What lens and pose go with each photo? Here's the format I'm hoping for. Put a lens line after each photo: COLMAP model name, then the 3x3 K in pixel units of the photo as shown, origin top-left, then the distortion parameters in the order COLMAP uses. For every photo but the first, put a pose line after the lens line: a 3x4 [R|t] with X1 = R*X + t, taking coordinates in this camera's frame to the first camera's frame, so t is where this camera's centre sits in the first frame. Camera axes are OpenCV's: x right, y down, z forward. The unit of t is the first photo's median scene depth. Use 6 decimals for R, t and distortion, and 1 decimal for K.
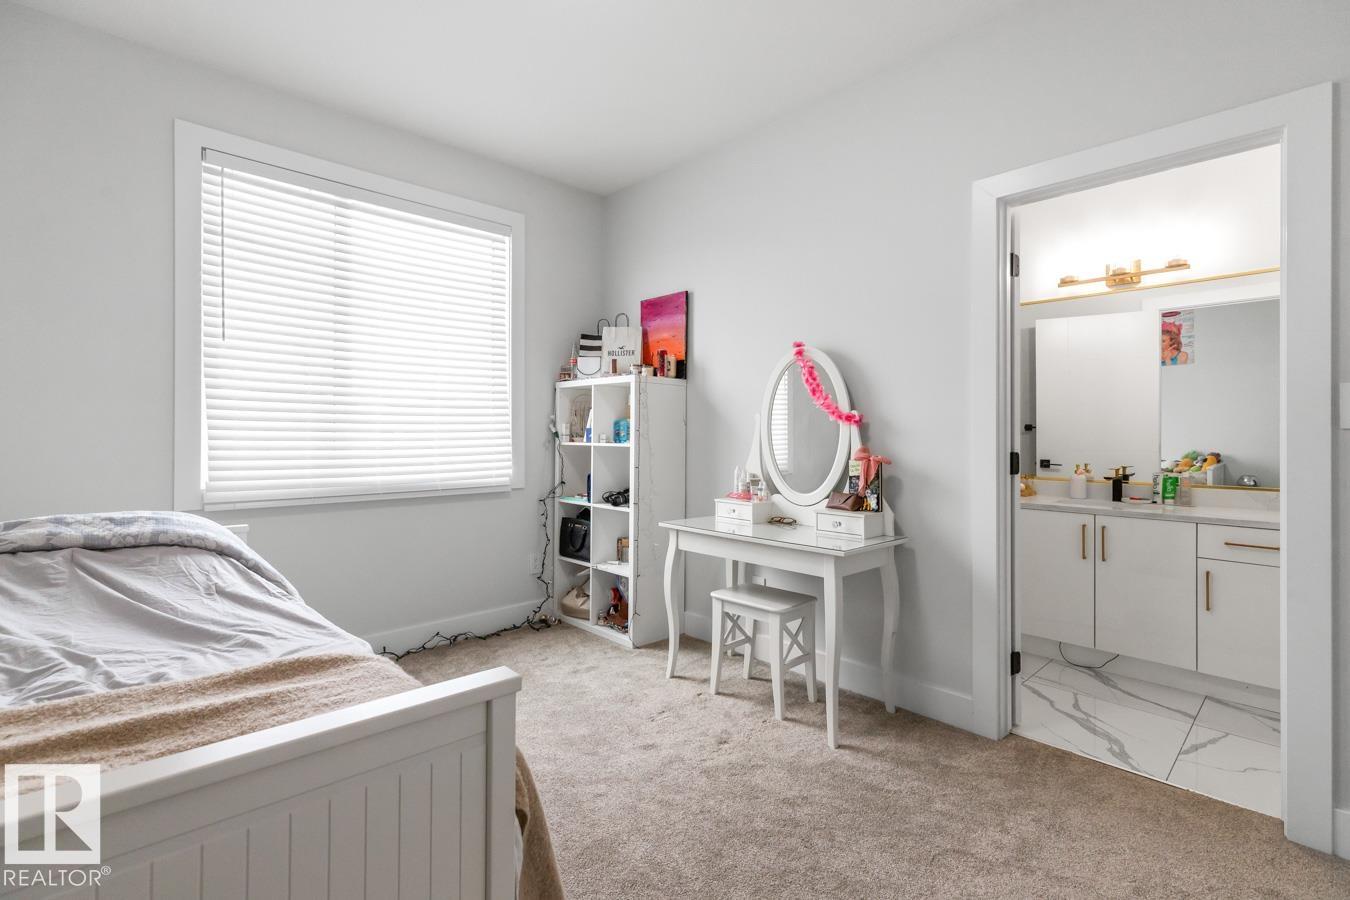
lens RADIAL K [[627.0, 0, 669.7], [0, 627.0, 439.4], [0, 0, 1]] dist [0.006362, -0.000479]
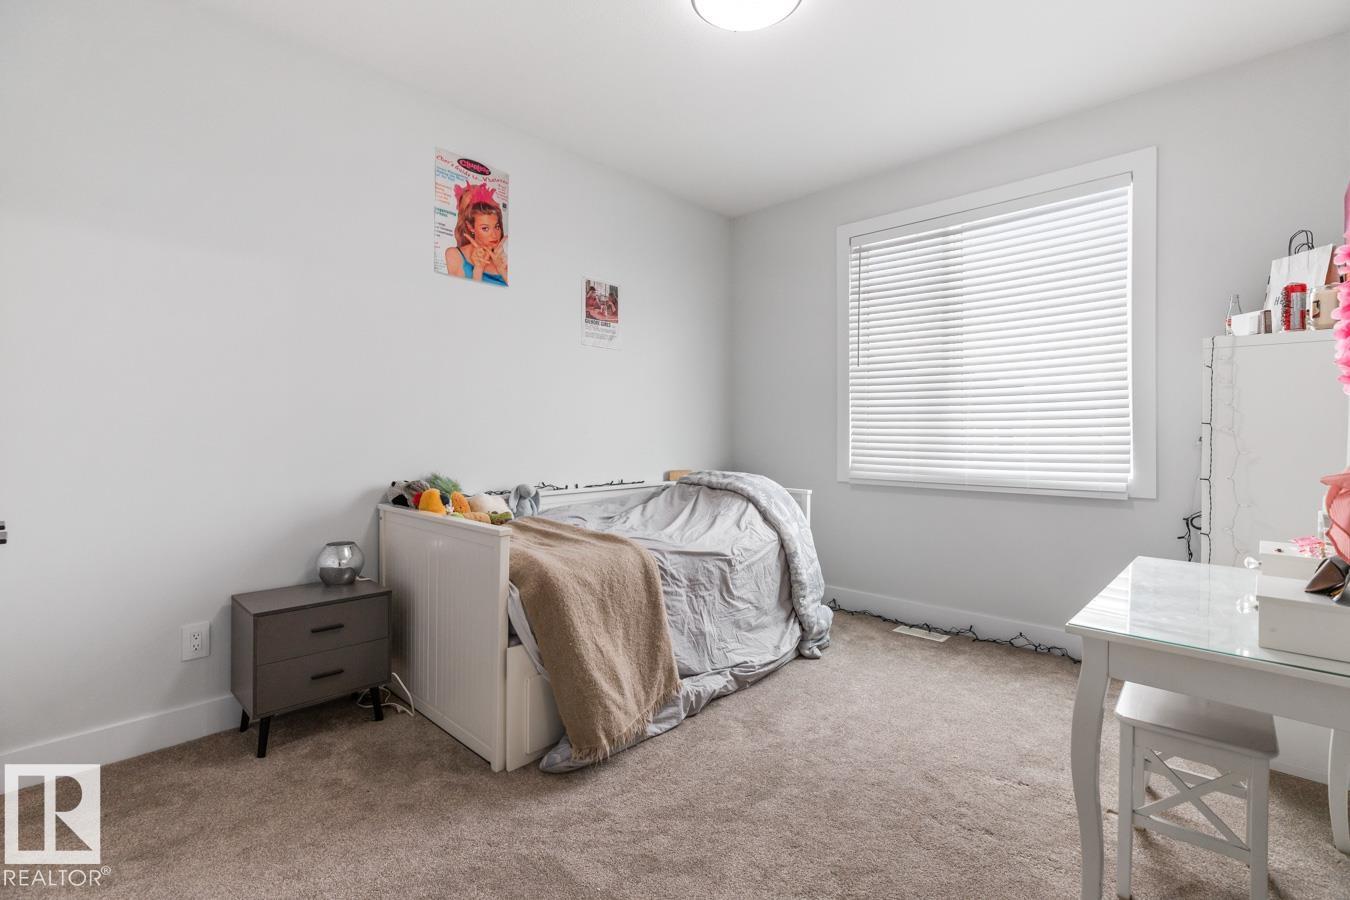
lens RADIAL K [[627.0, 0, 671.3], [0, 627.0, 444.9], [0, 0, 1]] dist [0.006362, -0.000479]
pose [[0.052859, 0.016711, -0.998462, 0.598333], [-0.003630, 0.999857, 0.016542, 0.000500], [0.998595, 0.002750, 0.052912, 0.417631]]
